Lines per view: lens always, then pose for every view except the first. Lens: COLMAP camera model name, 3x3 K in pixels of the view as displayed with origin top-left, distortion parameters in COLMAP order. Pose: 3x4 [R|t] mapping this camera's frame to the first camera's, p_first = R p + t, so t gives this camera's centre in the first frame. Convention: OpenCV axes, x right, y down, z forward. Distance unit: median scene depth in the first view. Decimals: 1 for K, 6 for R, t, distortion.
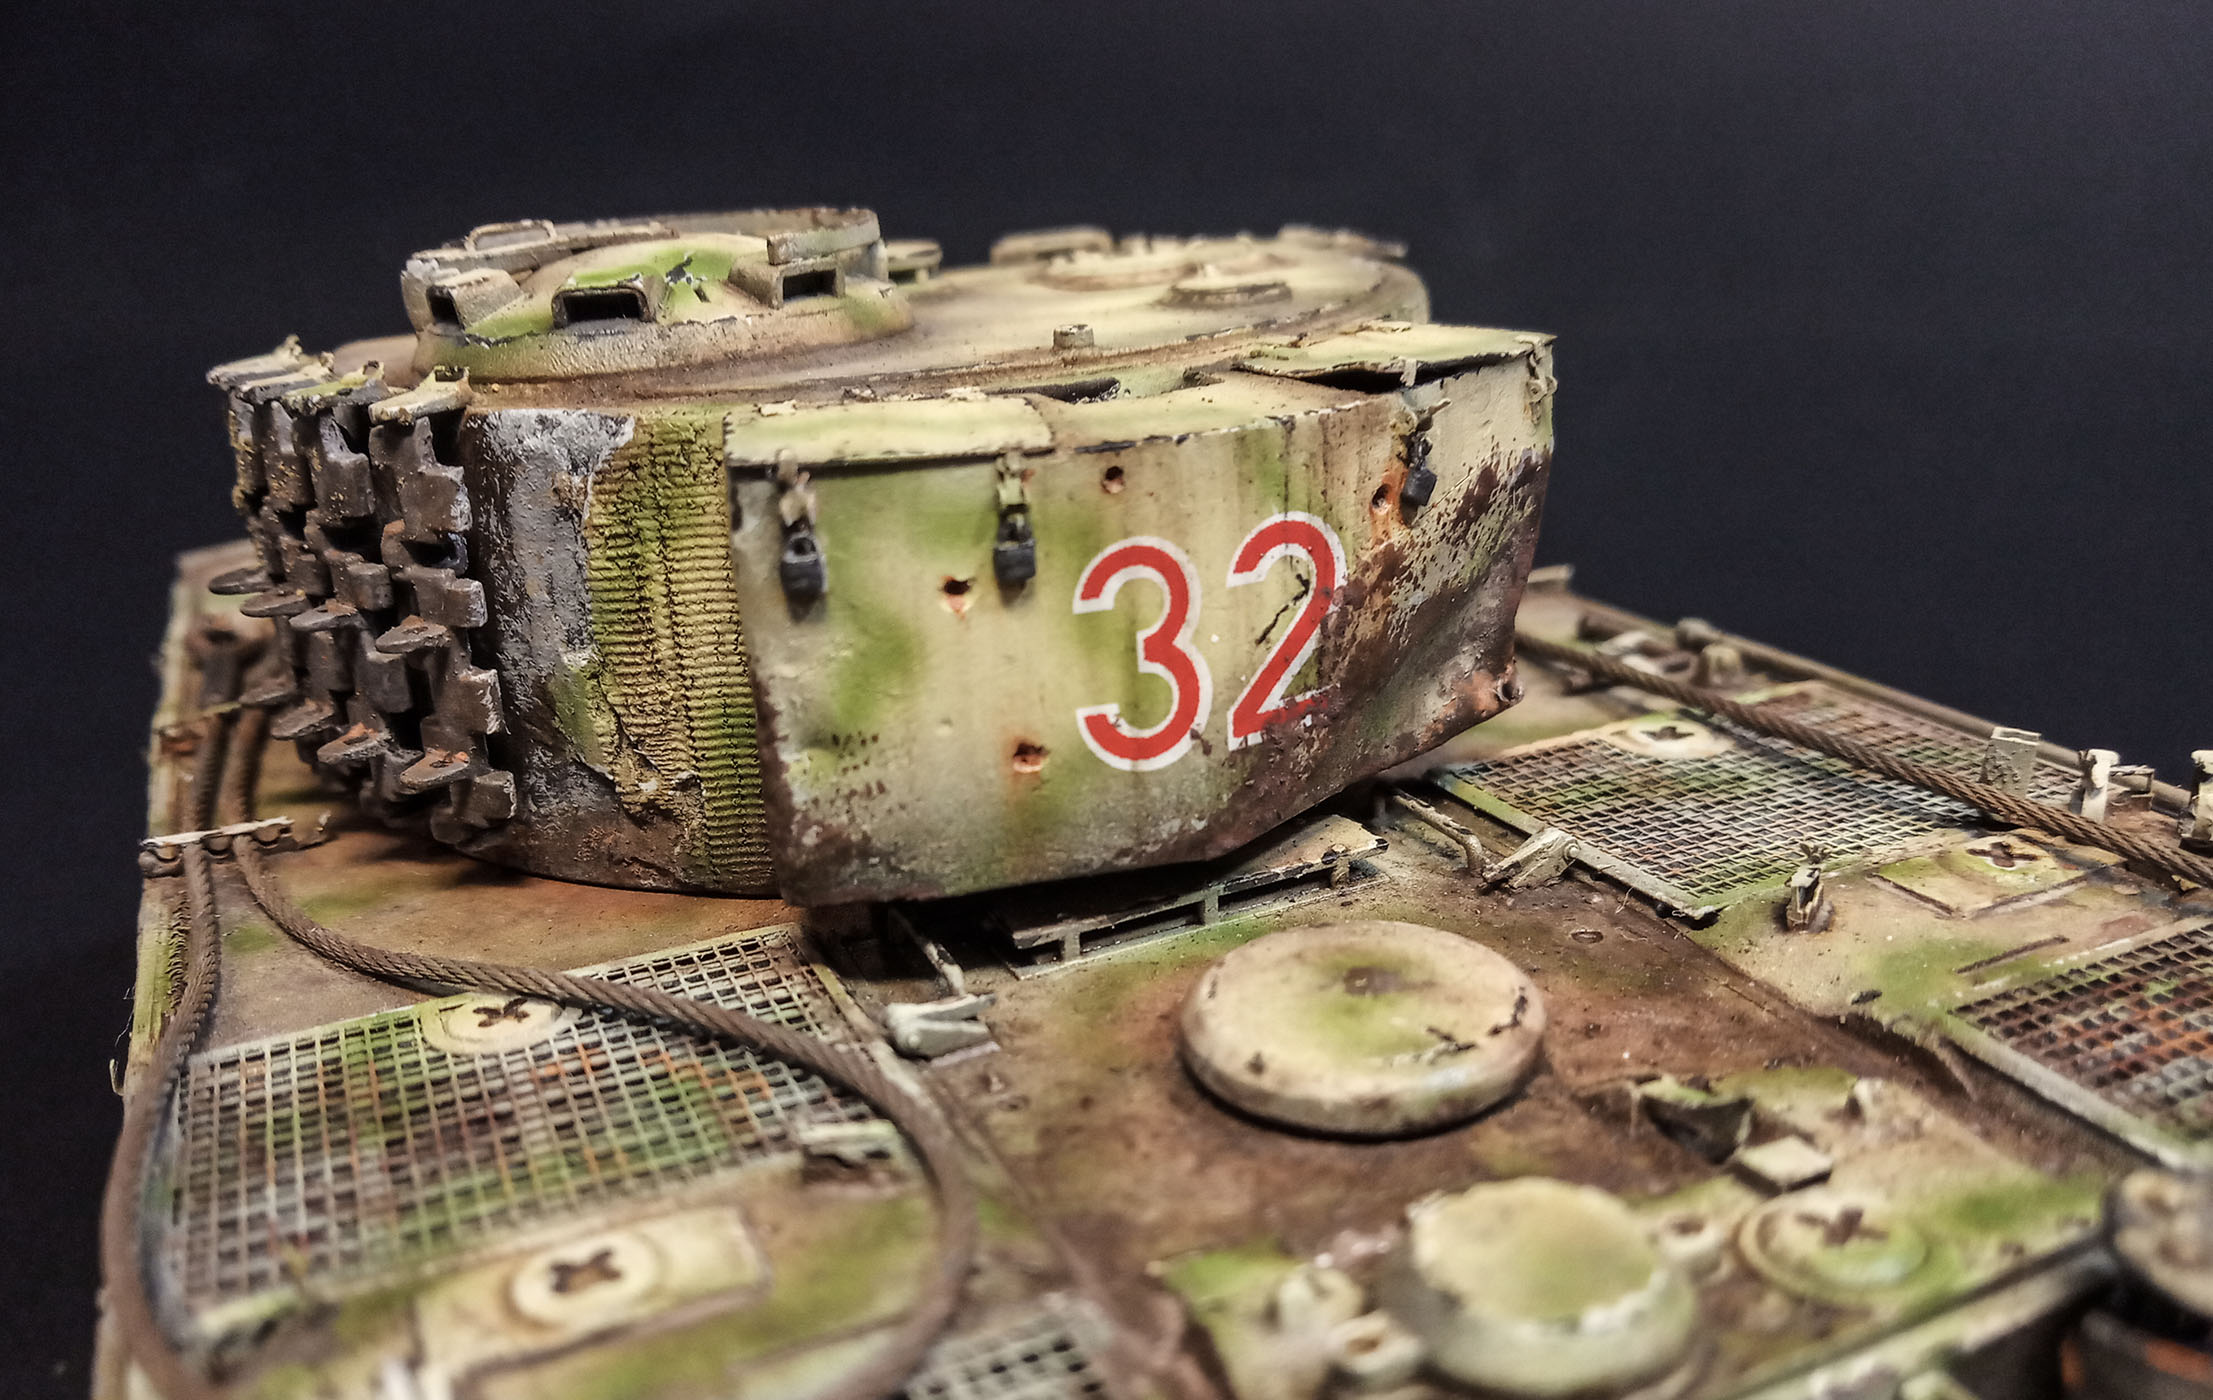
lens RADIAL K [[1845.1, 0, 1096.8], [0, 1845.1, 772.7], [0, 0, 1]] dist [0.080859, -0.315472]
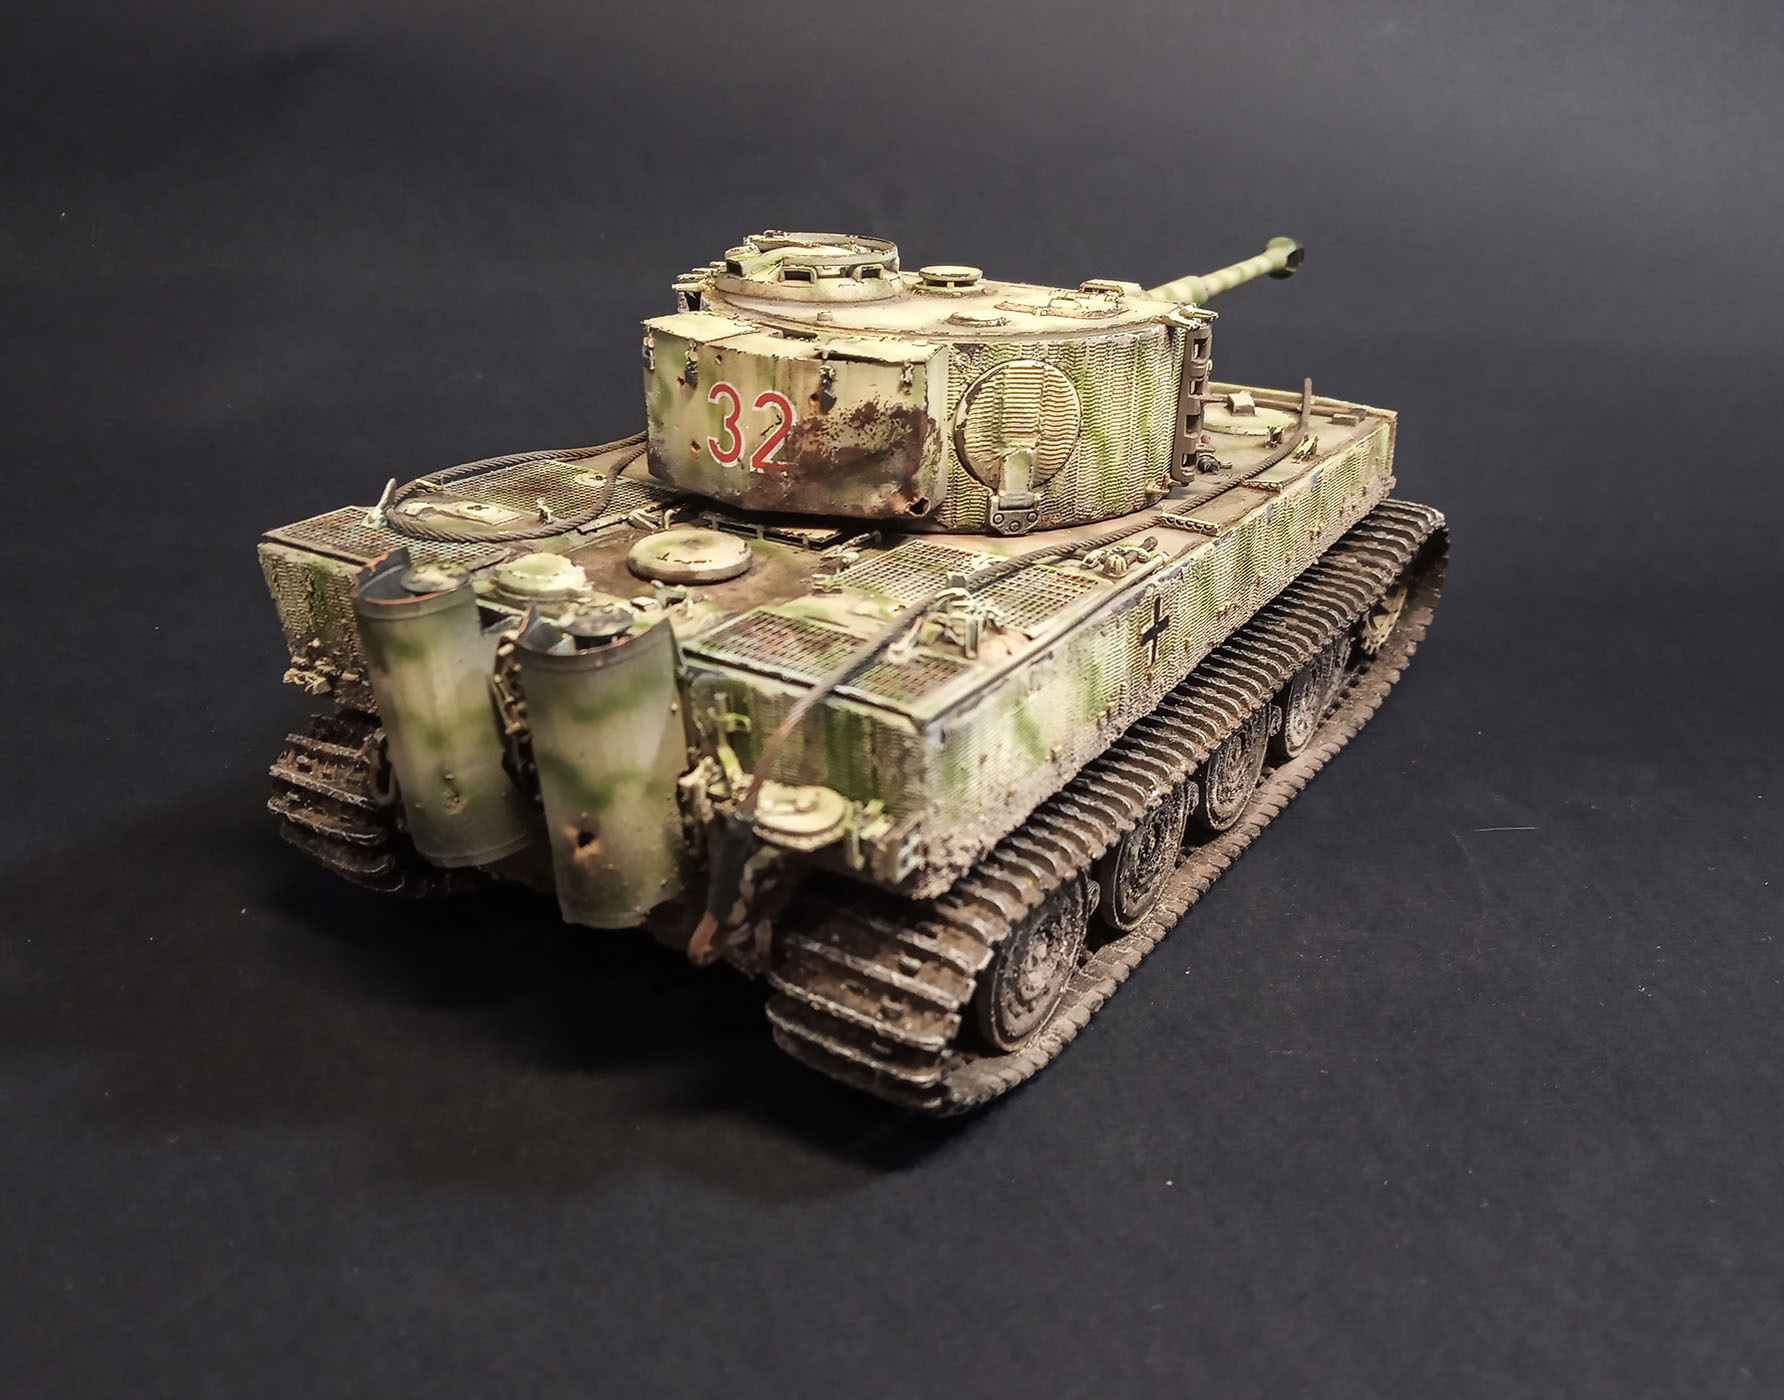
lens RADIAL K [[1558.3, 0, 895.1], [0, 1558.3, 738.3], [0, 0, 1]] dist [0.072288, -0.002410]
pose [[0.553758, 0.415226, -0.721761, 2.032569], [-0.352443, 0.902202, 0.248627, -0.306832], [0.754411, 0.116700, 0.645945, -0.294583]]
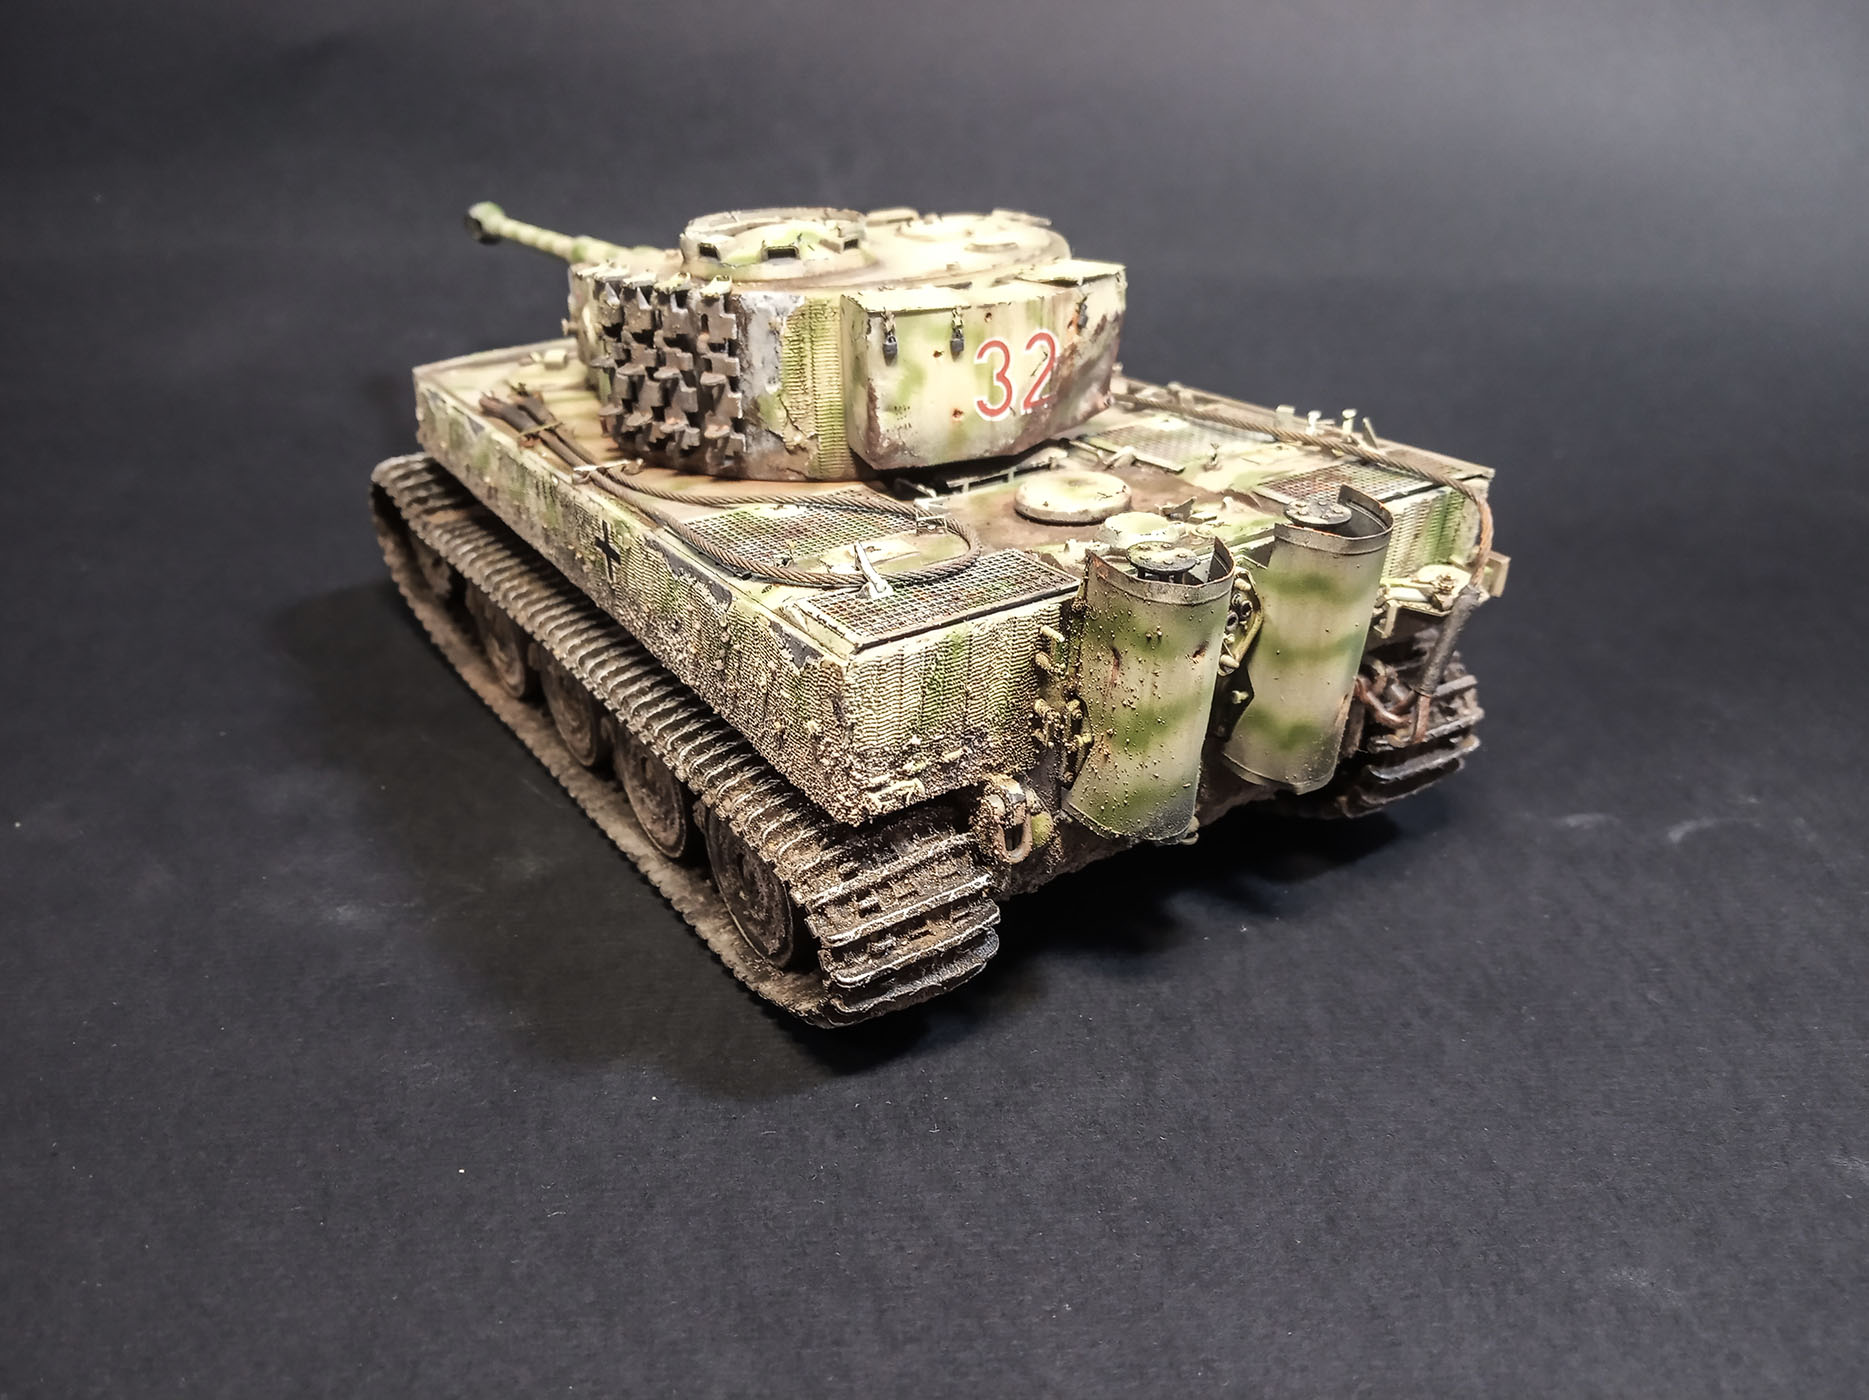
lens RADIAL K [[1473.8, 0, 925.5], [0, 1473.8, 723.6], [0, 0, 1]] dist [0.077998, -0.228392]
pose [[0.988528, -0.038568, 0.146033, -0.430329], [0.025678, 0.995688, 0.089140, 0.257619], [-0.148841, -0.084367, 0.985256, -1.287433]]
